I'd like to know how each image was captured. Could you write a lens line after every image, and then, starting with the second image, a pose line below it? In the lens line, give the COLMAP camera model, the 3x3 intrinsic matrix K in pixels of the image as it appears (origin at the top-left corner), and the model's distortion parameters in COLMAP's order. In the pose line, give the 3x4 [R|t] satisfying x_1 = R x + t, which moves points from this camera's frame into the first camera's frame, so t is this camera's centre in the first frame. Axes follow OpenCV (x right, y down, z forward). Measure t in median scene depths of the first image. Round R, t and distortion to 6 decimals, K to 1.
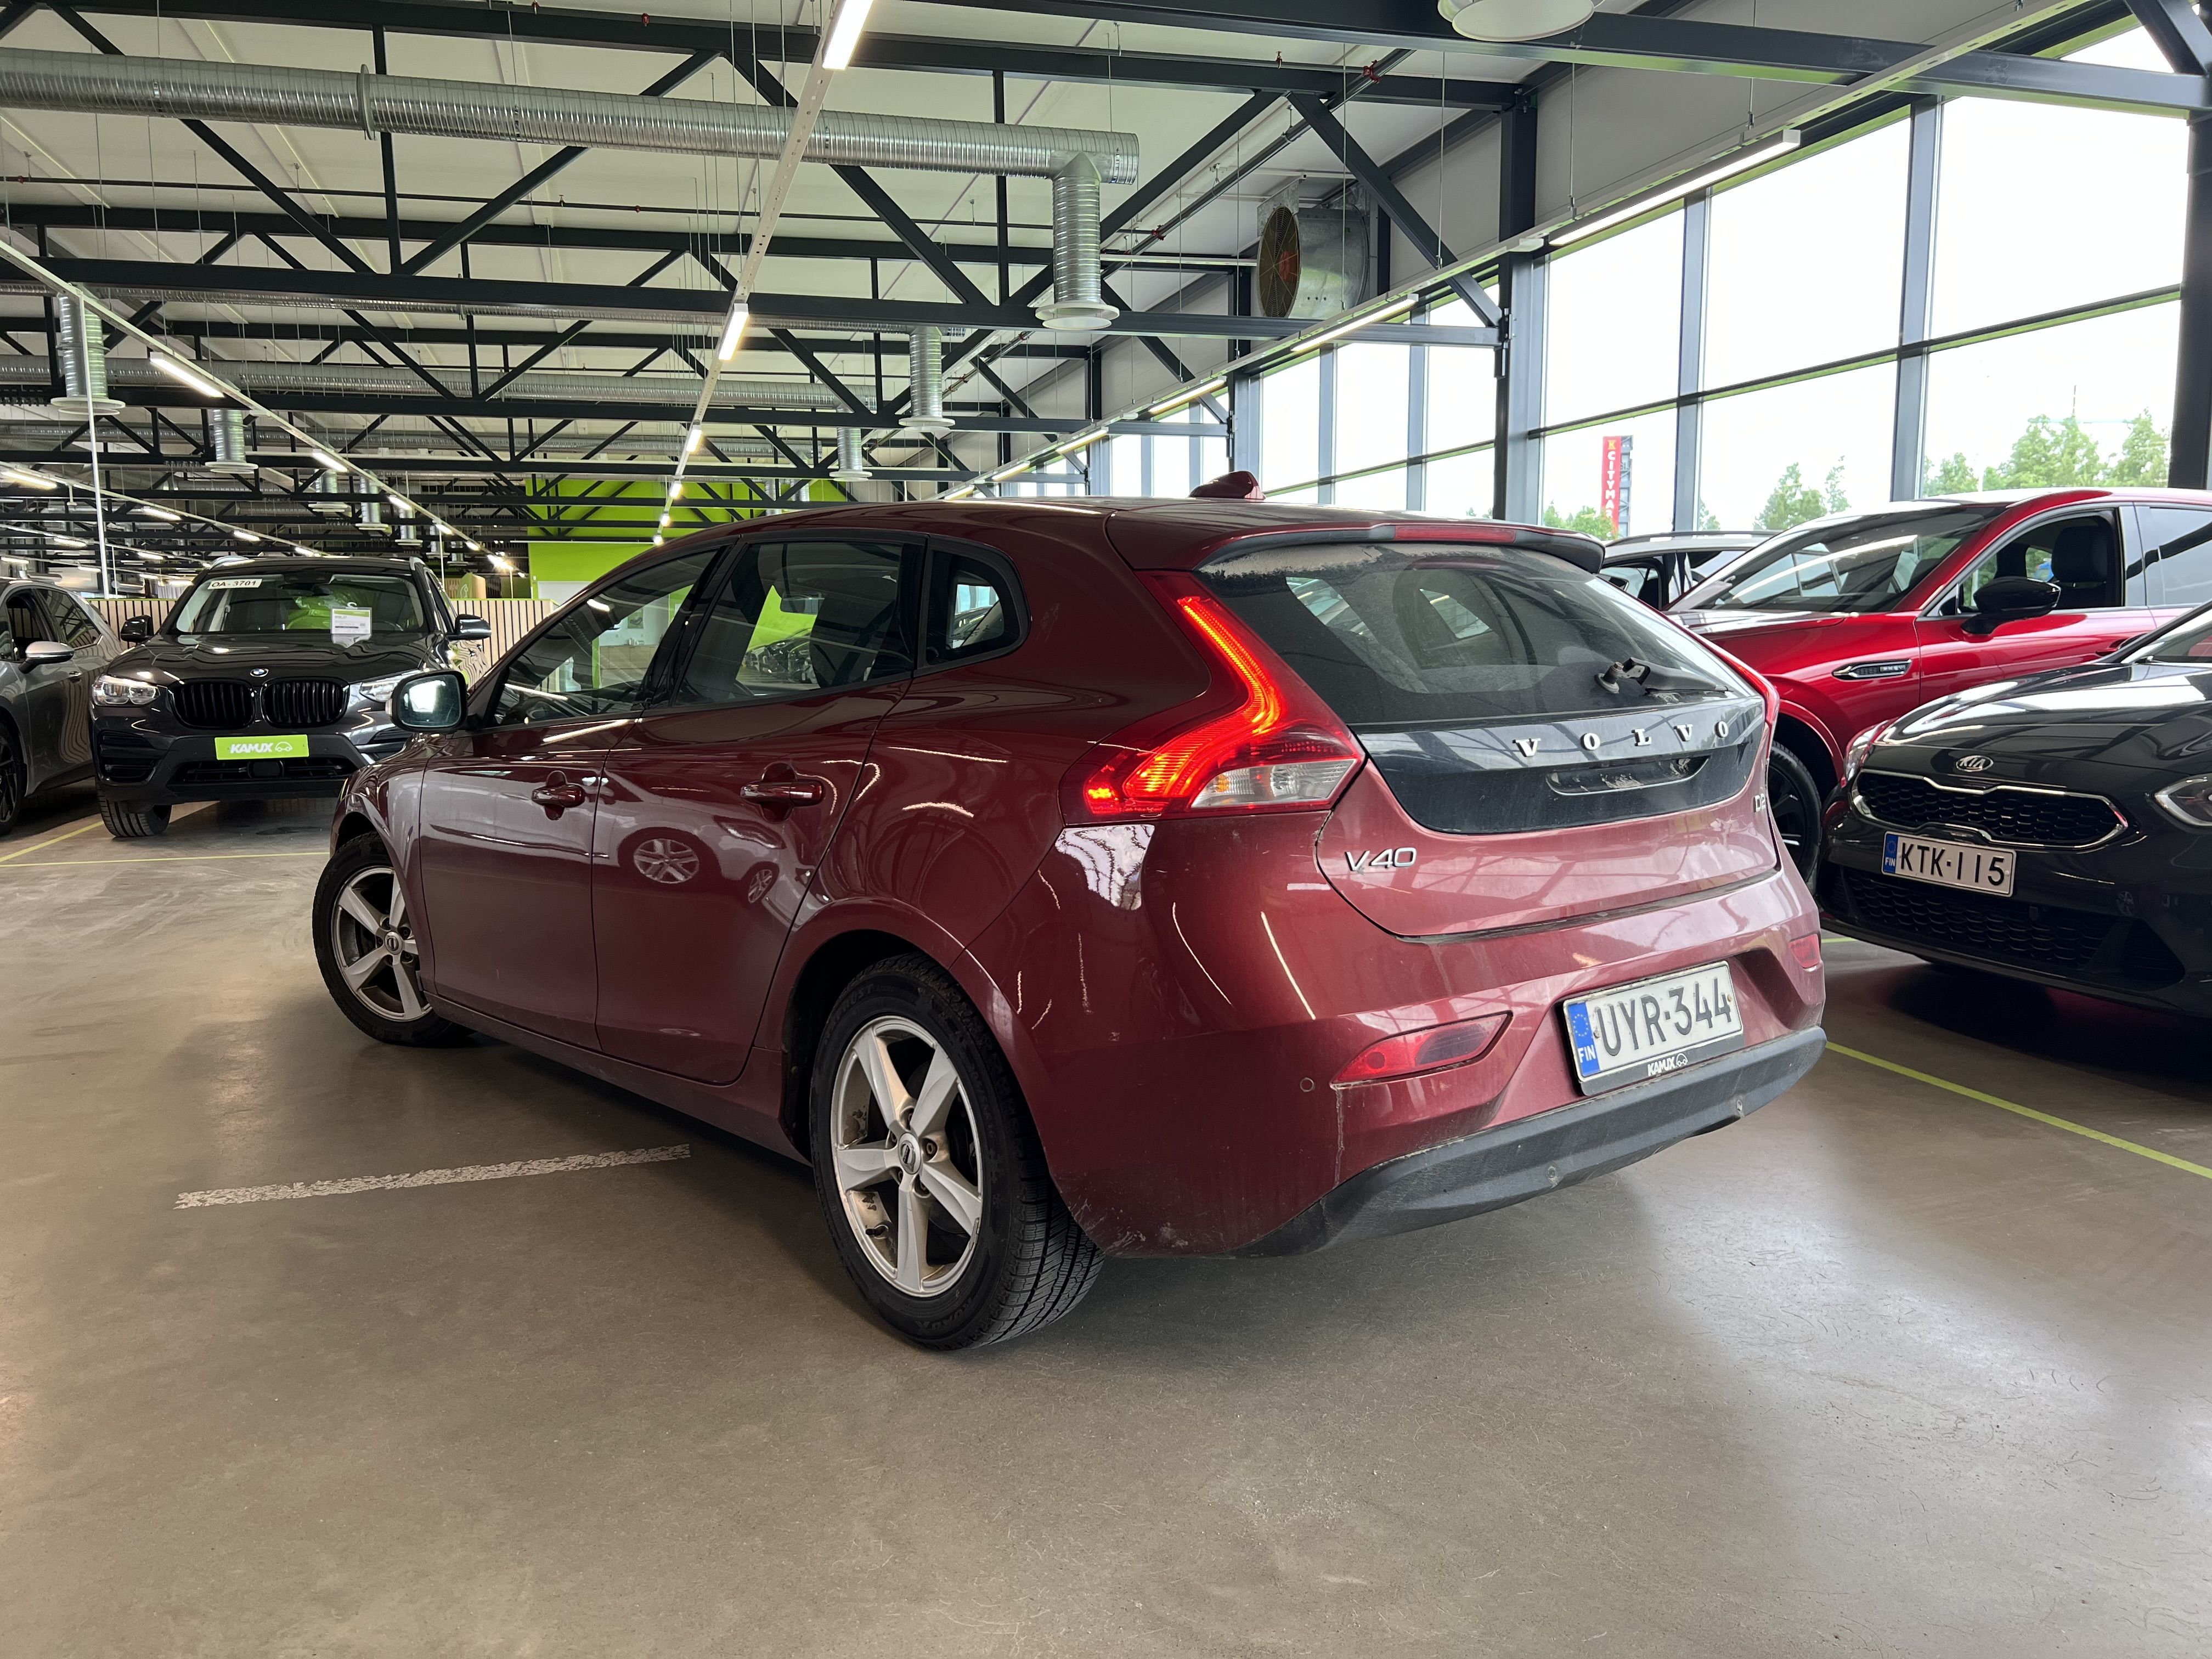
lens RADIAL K [[1697.8, 0, 1106.0], [0, 1697.8, 829.5], [0, 0, 1]] dist [-0.007010, -0.003687]
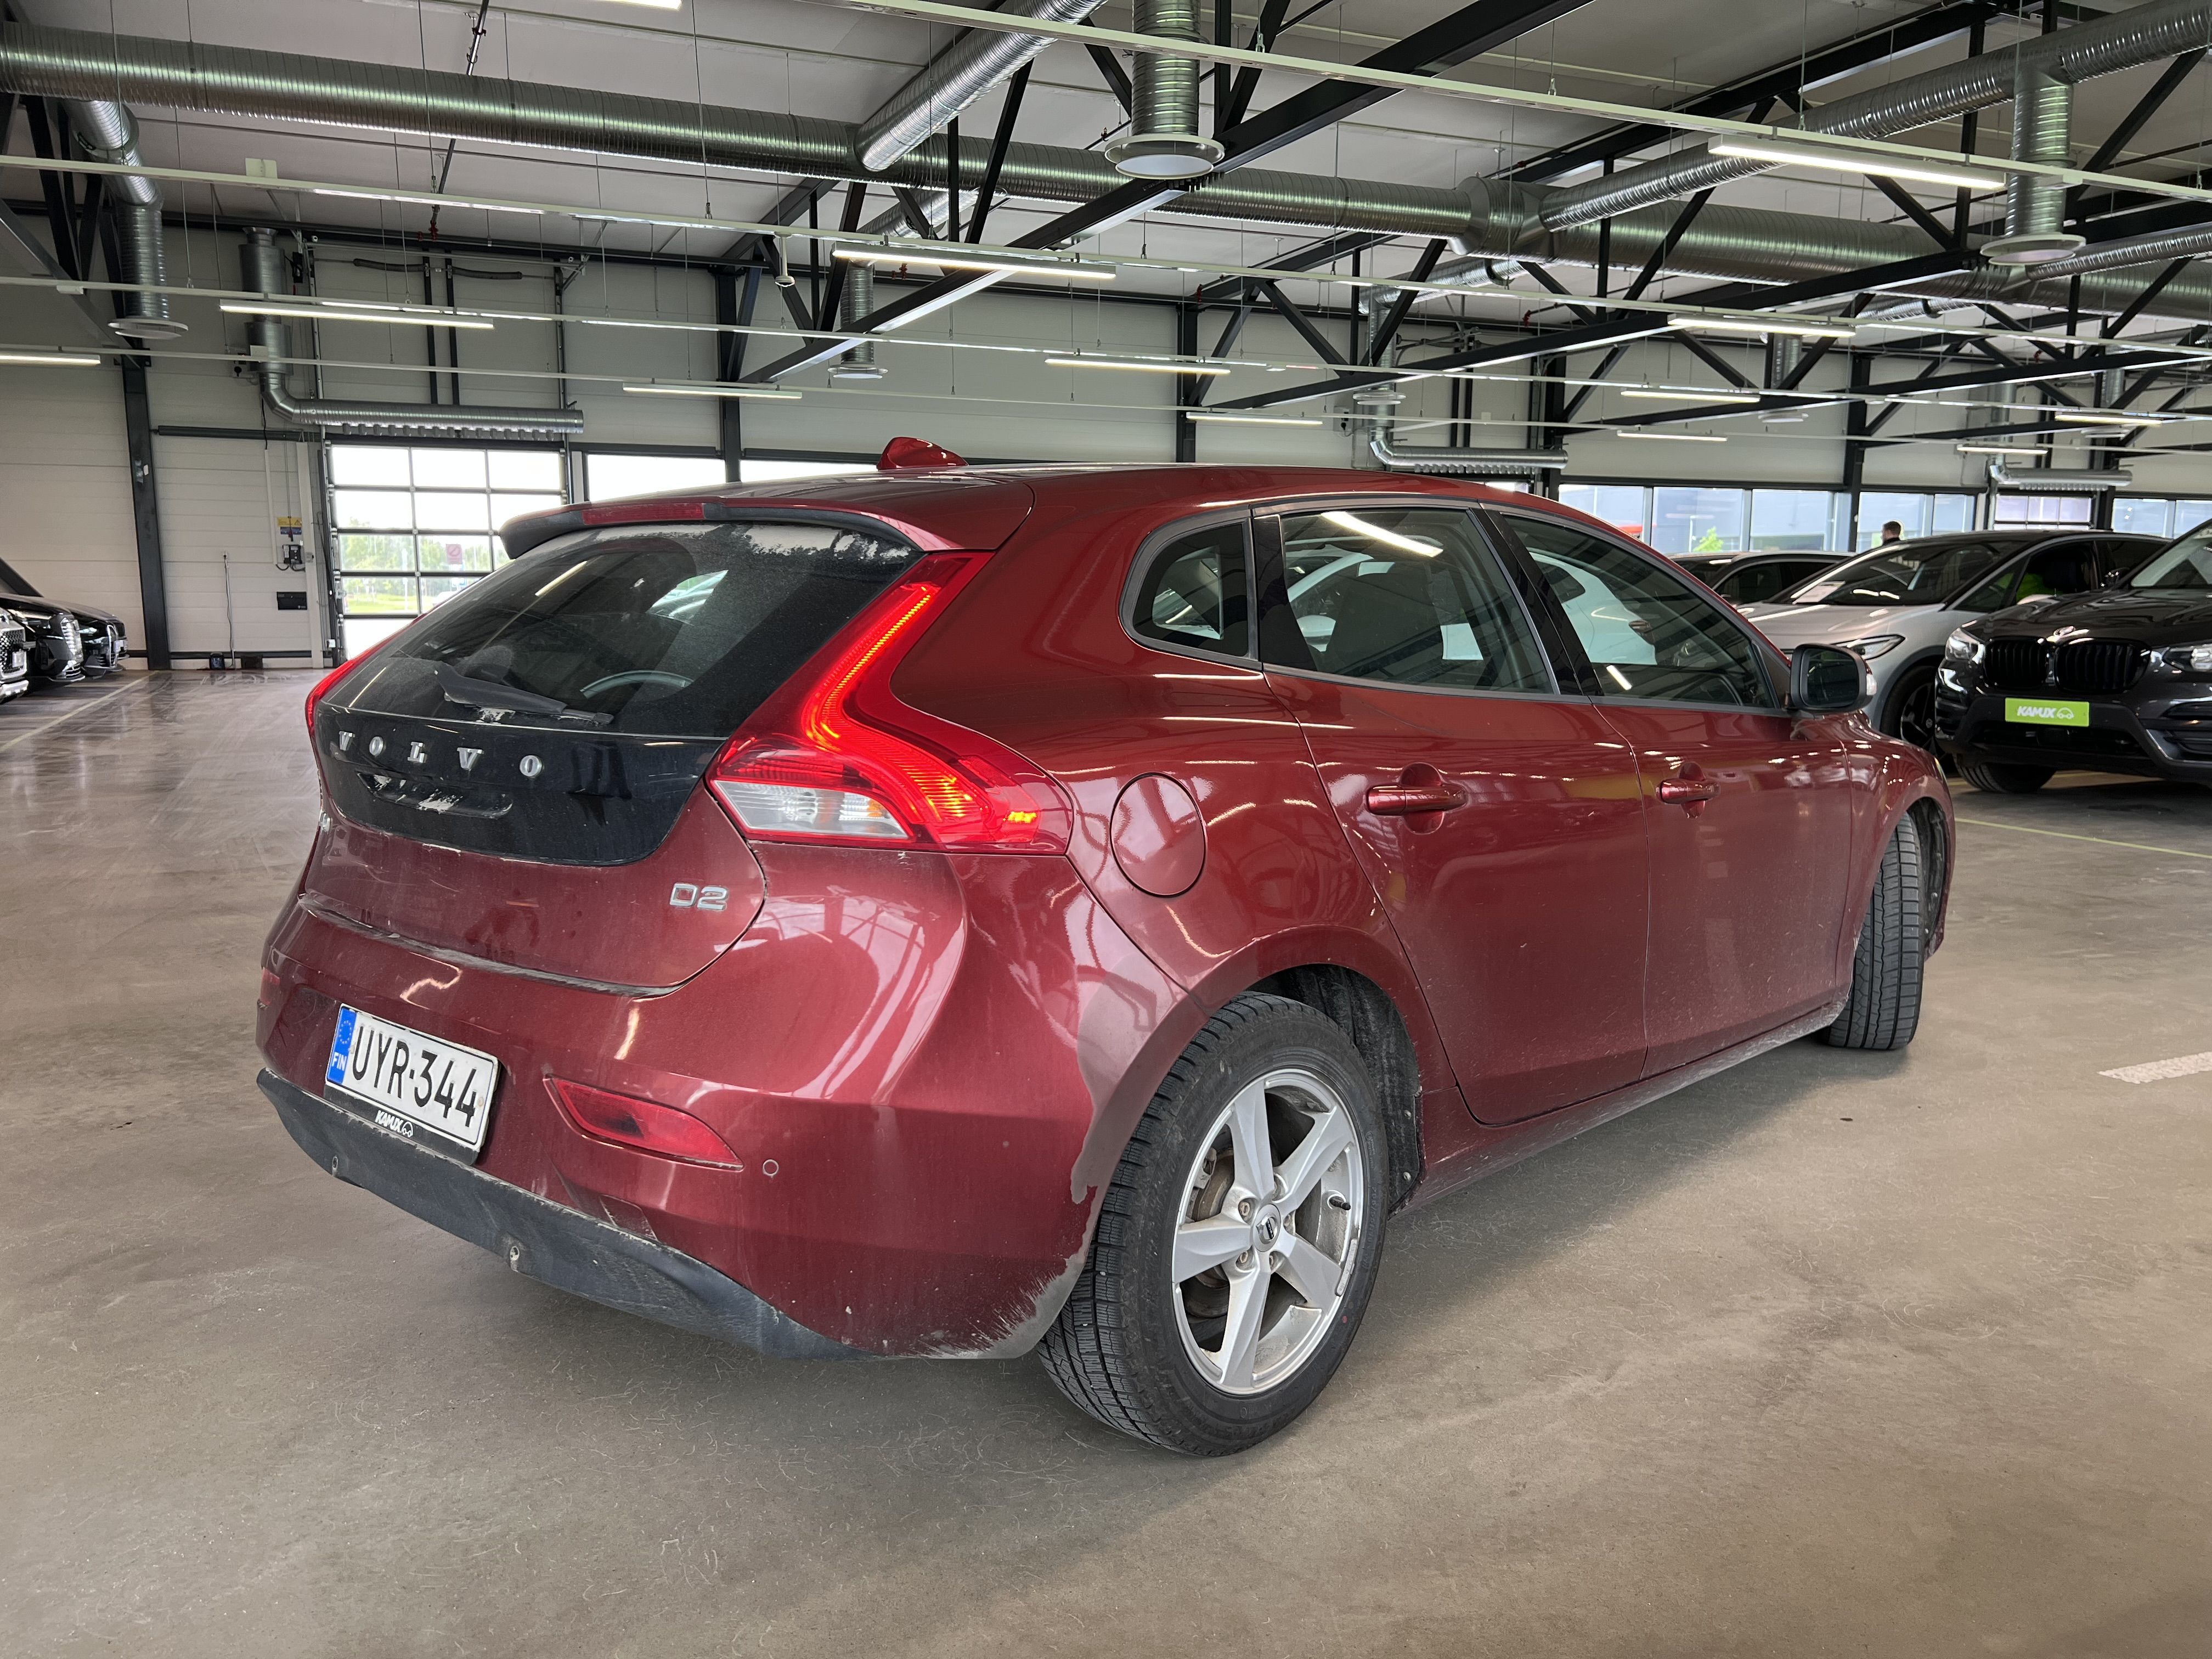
lens RADIAL K [[1697.8, 0, 1106.0], [0, 1697.8, 829.5], [0, 0, 1]] dist [-0.007010, -0.003687]
pose [[0.134975, 0.146519, -0.979956, 1.200943], [-0.112654, 0.984863, 0.131736, -0.167154], [0.984424, 0.092615, 0.149438, 1.195830]]
